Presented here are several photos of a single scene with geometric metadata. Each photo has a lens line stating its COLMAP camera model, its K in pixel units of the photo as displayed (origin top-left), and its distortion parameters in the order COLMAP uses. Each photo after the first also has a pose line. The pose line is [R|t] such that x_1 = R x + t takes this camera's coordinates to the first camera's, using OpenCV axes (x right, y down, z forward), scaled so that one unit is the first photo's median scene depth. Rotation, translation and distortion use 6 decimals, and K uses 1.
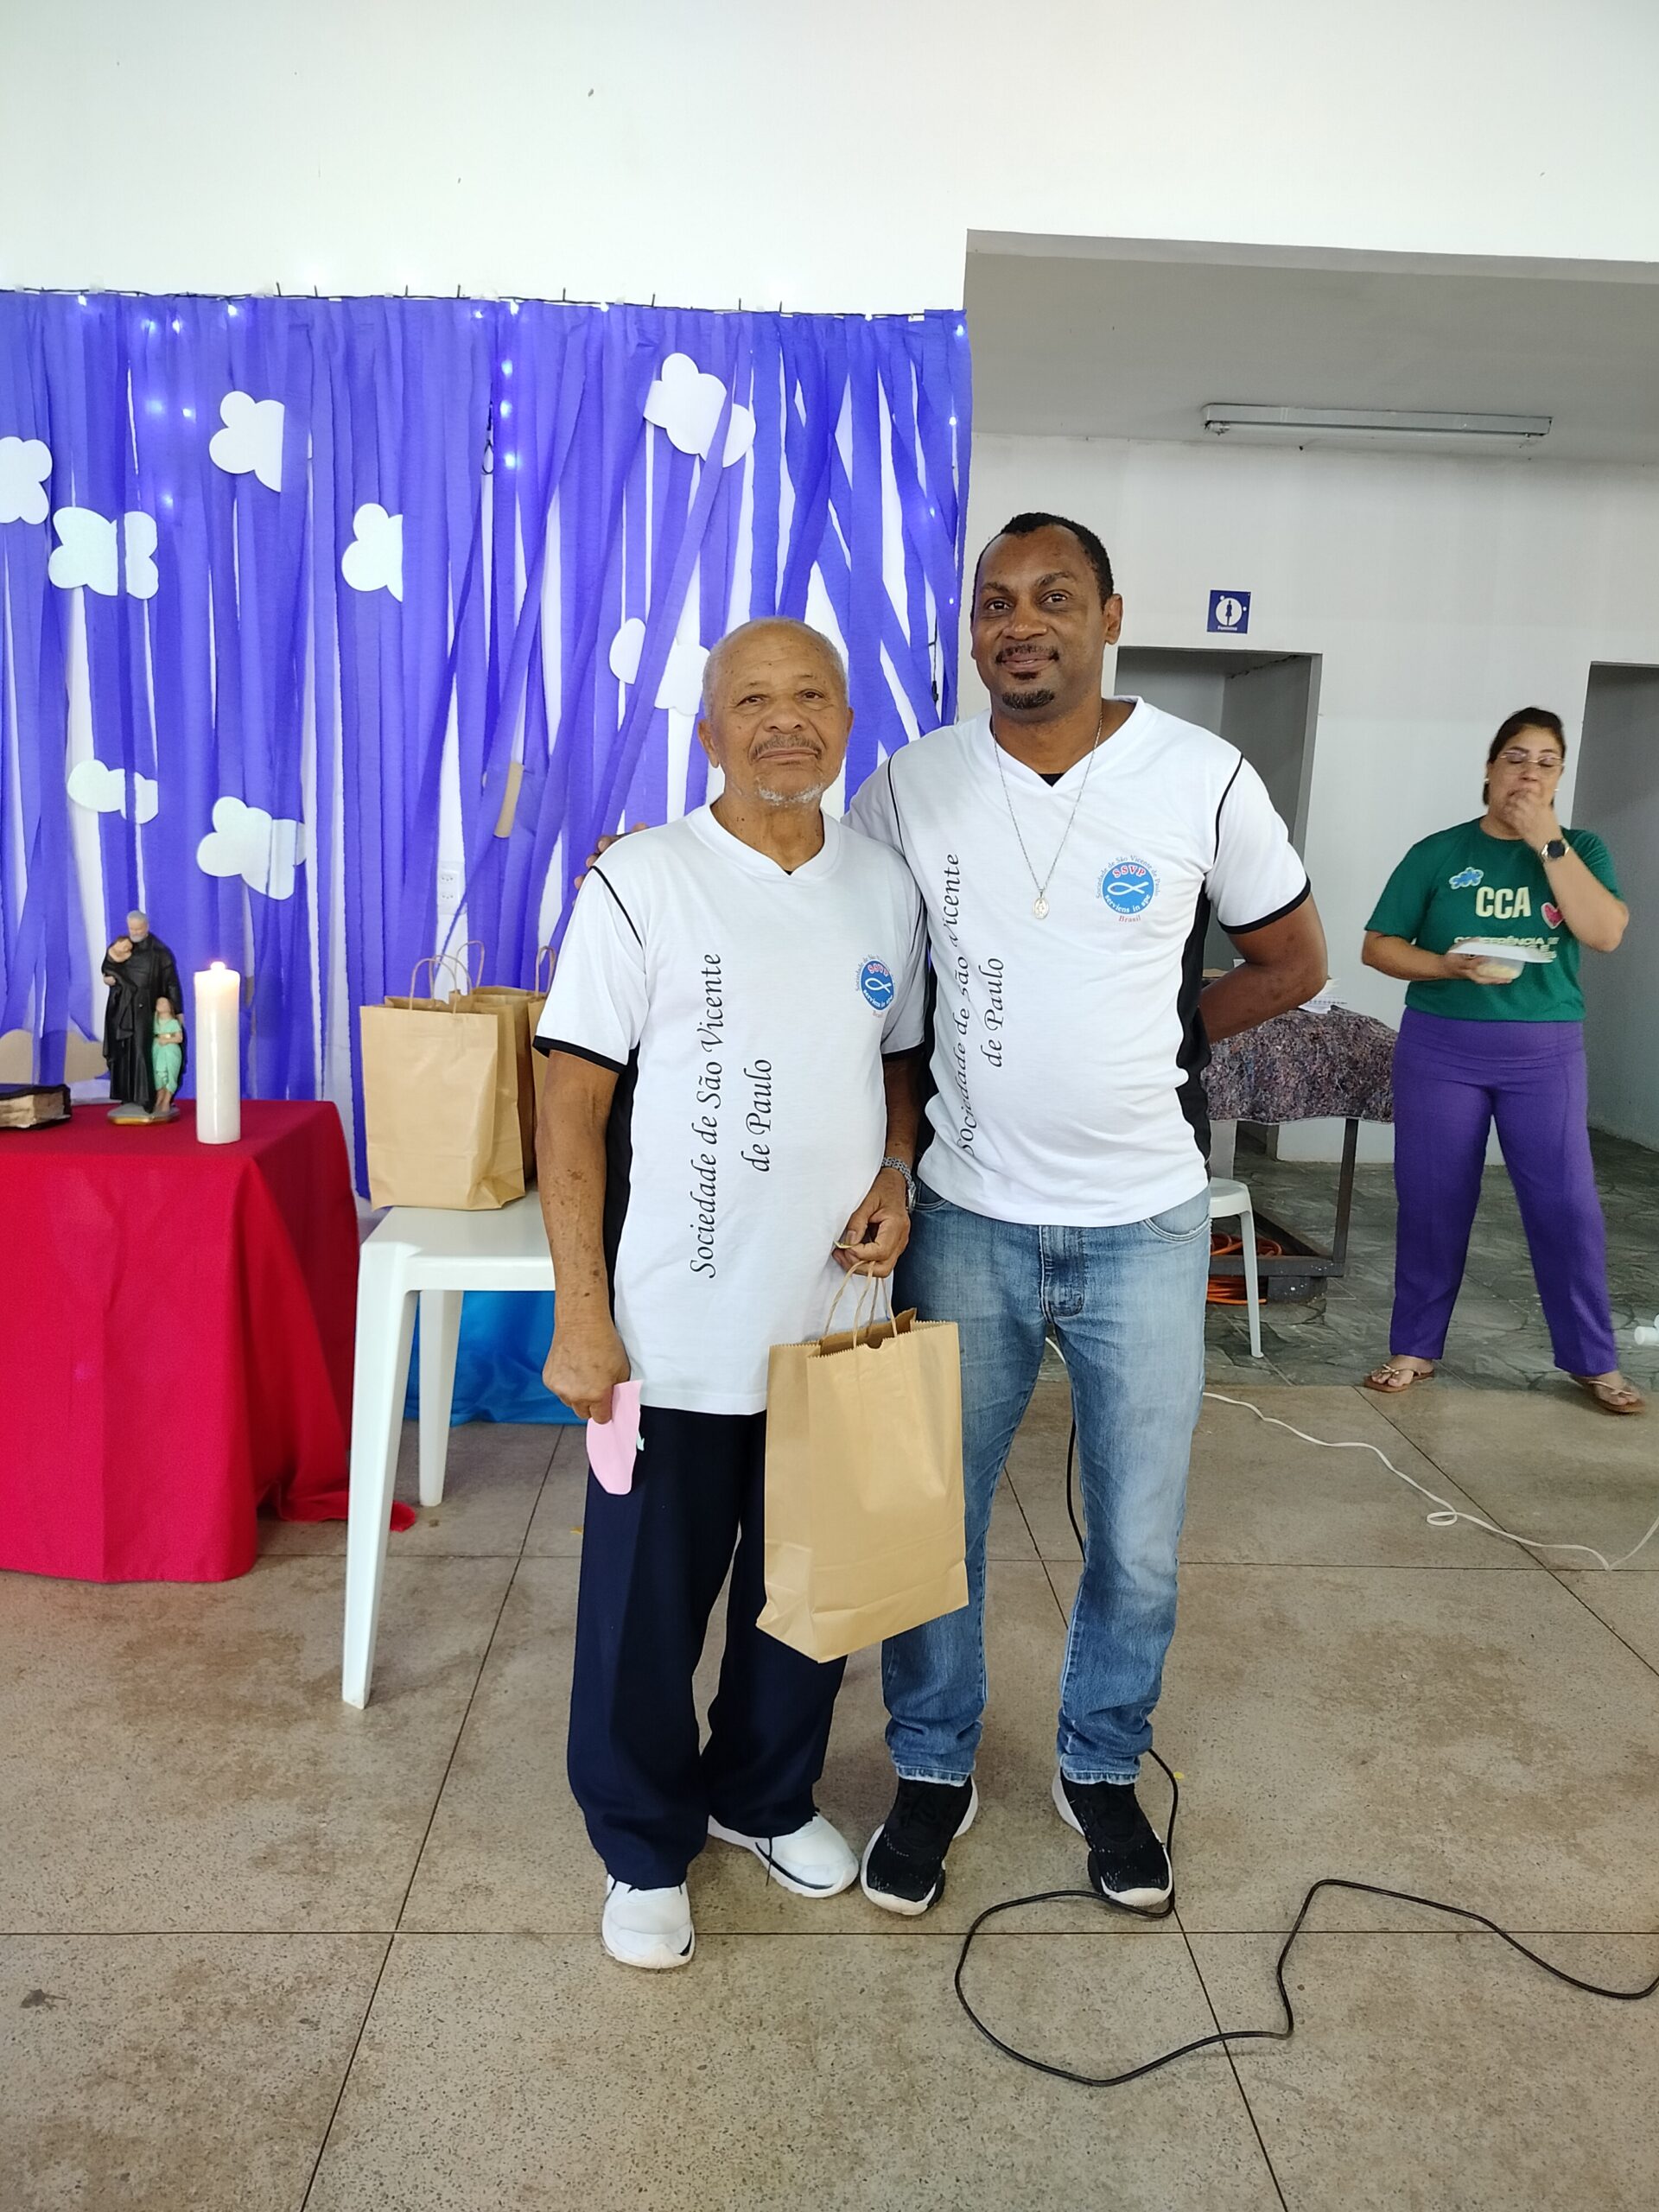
lens RADIAL K [[1580.0, 0, 825.4], [0, 1580.0, 1113.4], [0, 0, 1]] dist [0.004863, 0.006461]
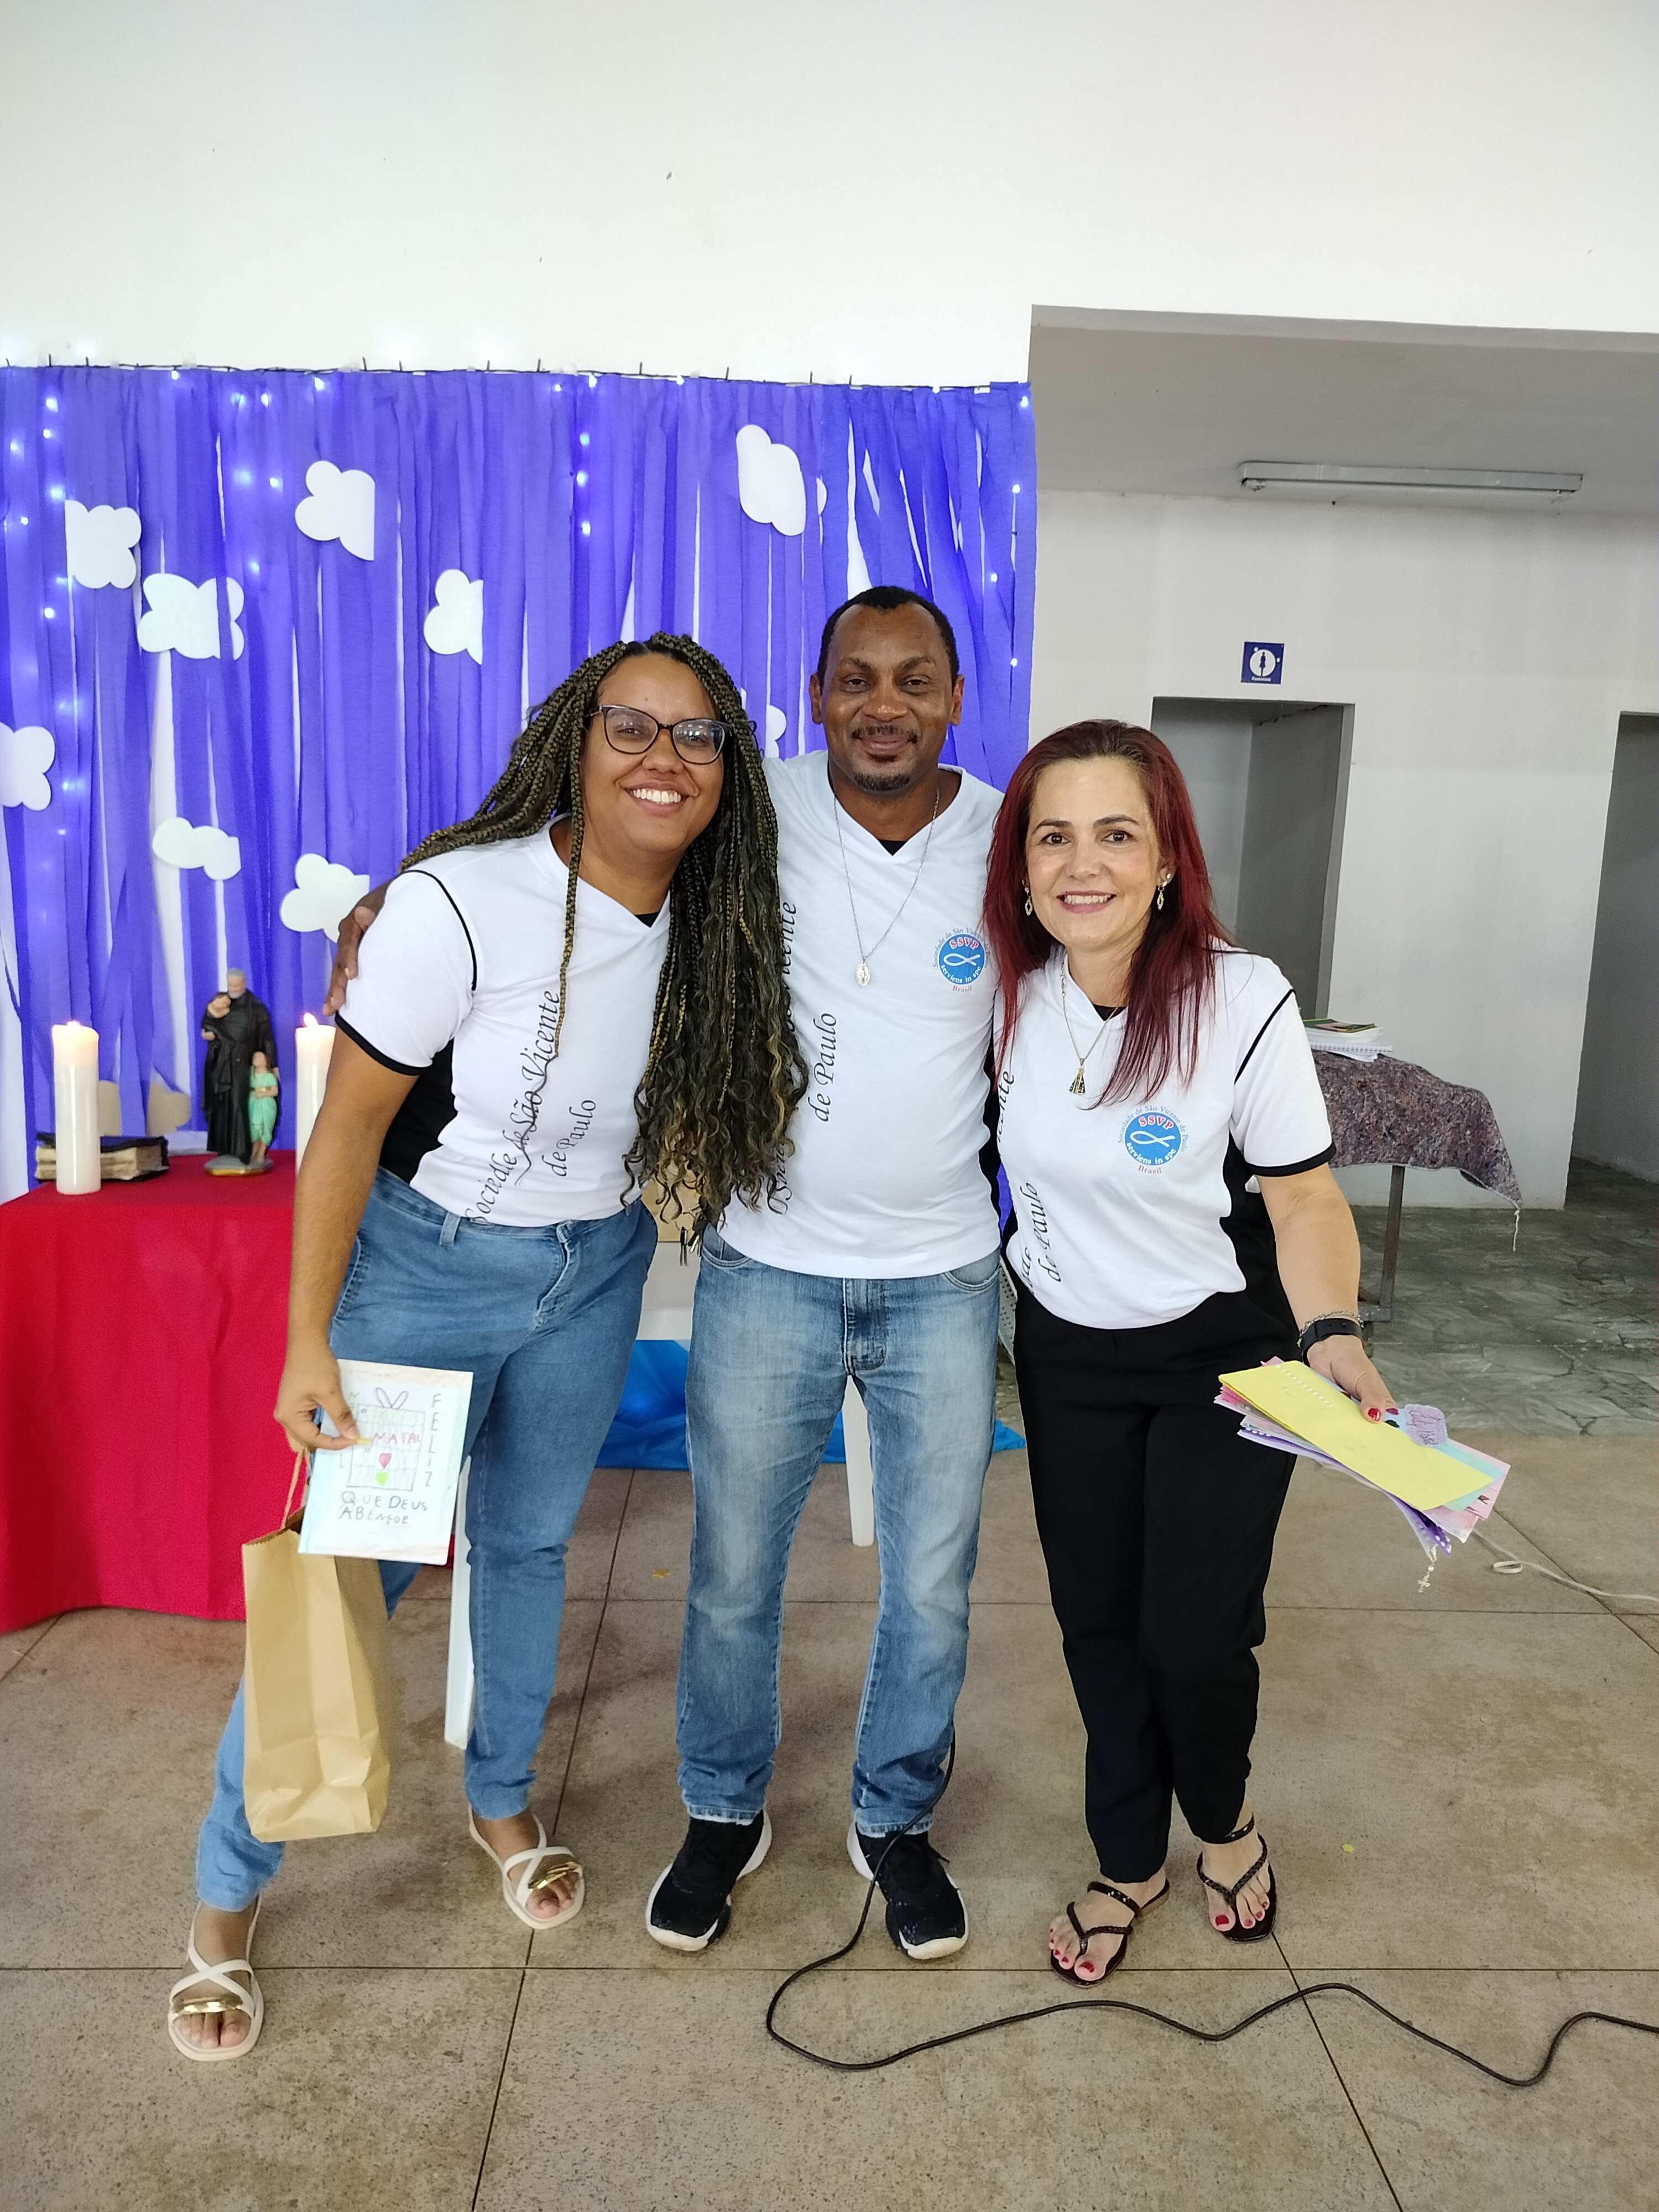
lens RADIAL K [[1584.0, 0, 831.7], [0, 1584.0, 1118.6], [0, 0, 1]] dist [0.013038, -0.004334]
pose [[0.999999, -0.000062, -0.001585, -0.055147], [0.000029, 0.999780, -0.020961, -0.010025], [0.001586, 0.020961, 0.999779, -0.034108]]
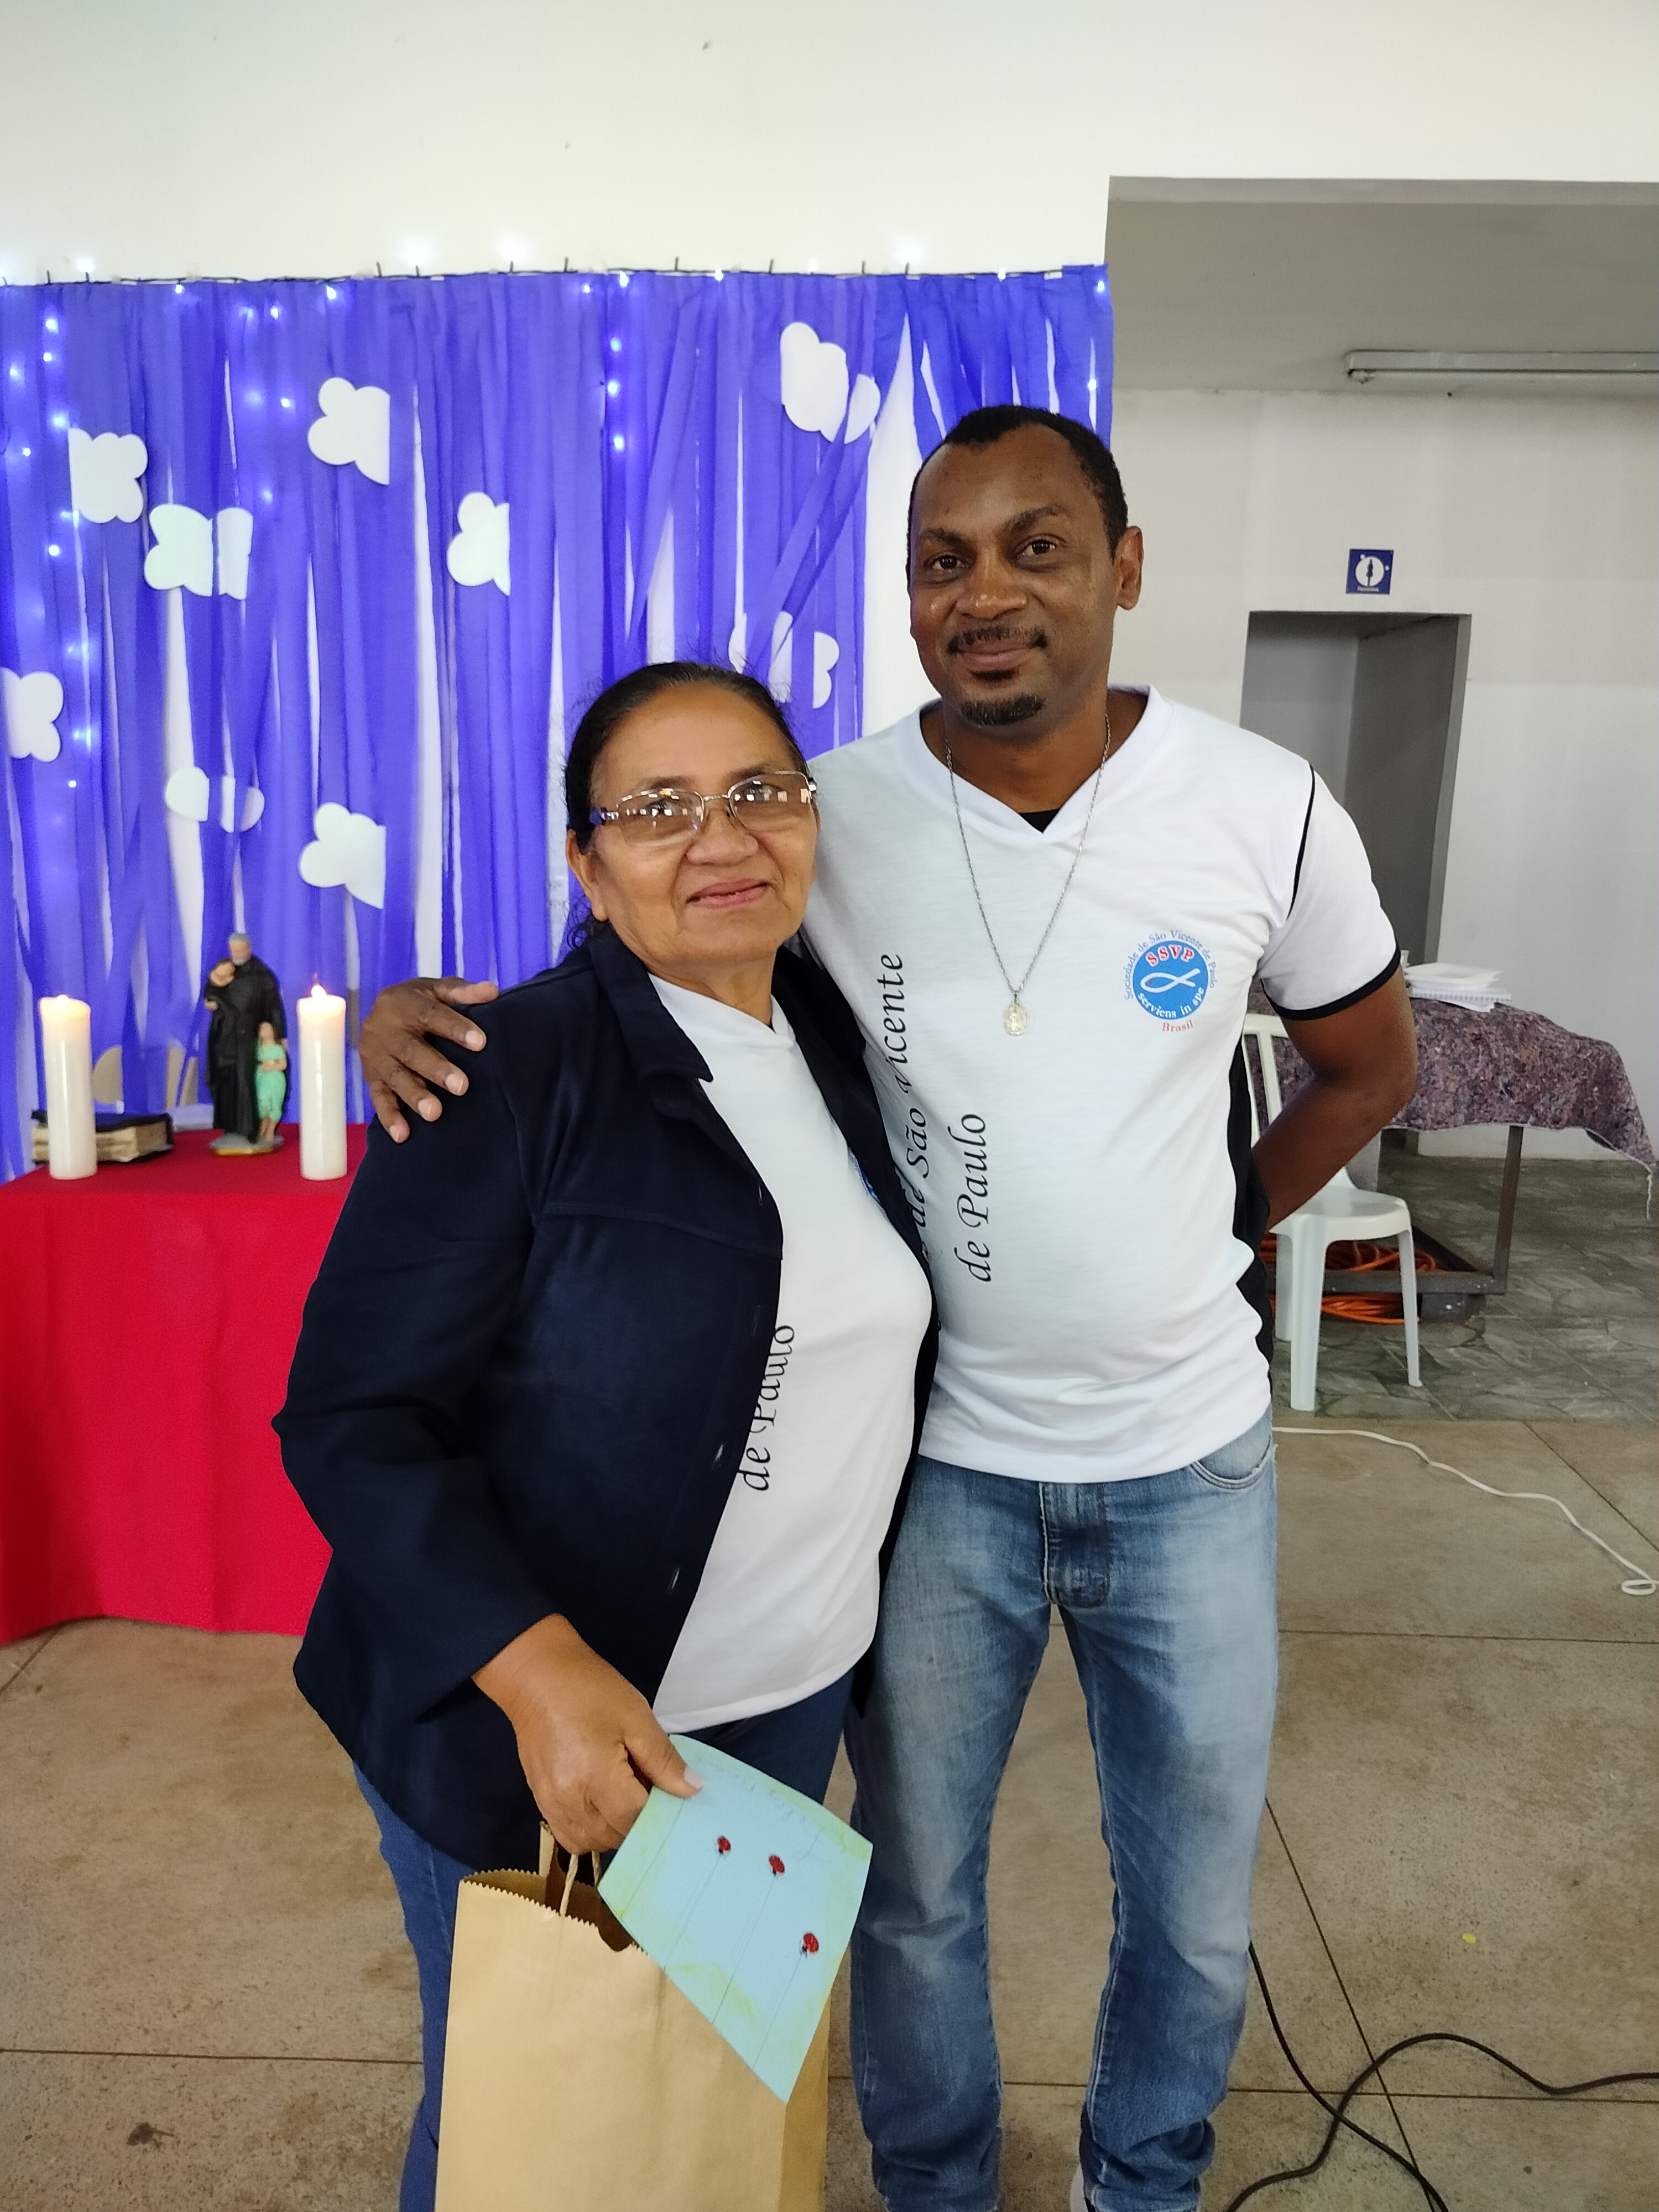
lens RADIAL K [[1604.6, 0, 817.5], [0, 1604.6, 1105.6], [0, 0, 1]] dist [0.005804, 0.001298]
pose [[0.997856, -0.001417, -0.065425, -0.027295], [0.002386, 0.999889, 0.014738, -0.043930], [0.065397, -0.014862, 0.997749, 0.063929]]
